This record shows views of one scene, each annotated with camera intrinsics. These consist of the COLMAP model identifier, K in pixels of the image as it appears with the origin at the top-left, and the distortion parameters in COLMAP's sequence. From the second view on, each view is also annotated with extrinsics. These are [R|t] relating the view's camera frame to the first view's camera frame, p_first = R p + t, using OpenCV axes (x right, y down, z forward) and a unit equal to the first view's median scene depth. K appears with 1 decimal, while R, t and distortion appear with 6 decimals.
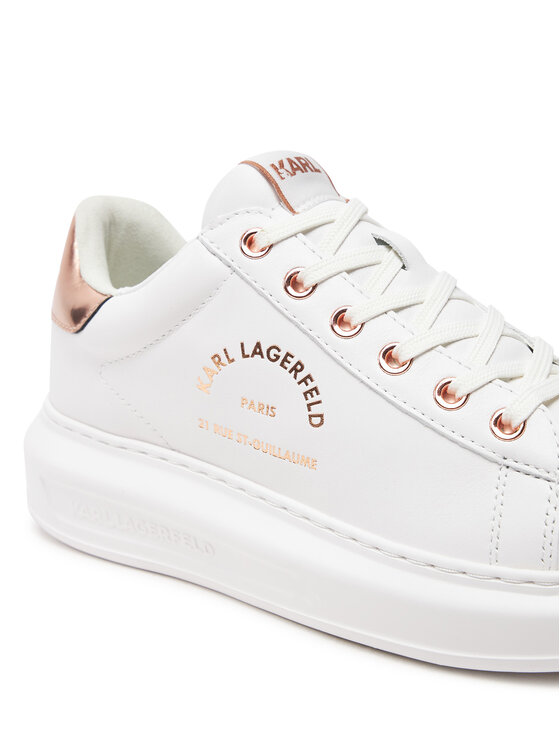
lens RADIAL K [[1369.6, 0, 279.8], [0, 1369.6, 369.4], [0, 0, 1]] dist [-0.051457, 0.000000]
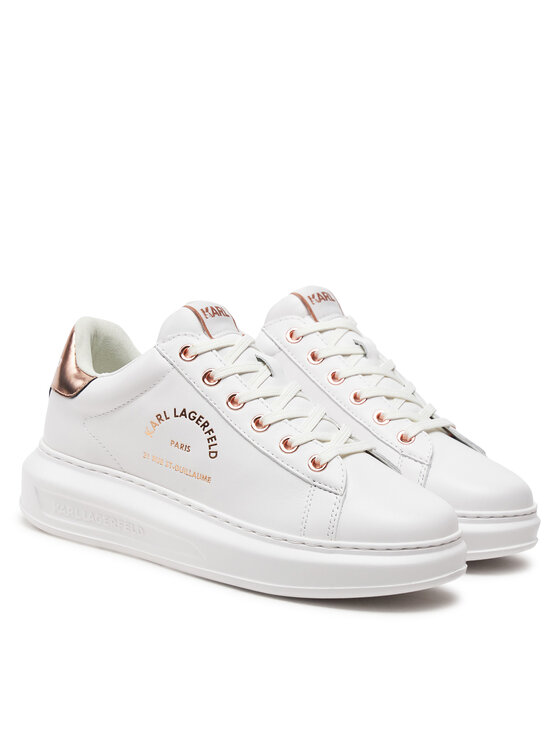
lens RADIAL K [[2029.2, 0, 279.8], [0, 2029.2, 373.3], [0, 0, 1]] dist [0.041215, 0.000000]
pose [[0.993158, 0.102939, 0.055137, -0.042152], [-0.095563, 0.987810, -0.122875, 0.241764], [-0.067114, 0.116765, 0.990889, -1.577899]]
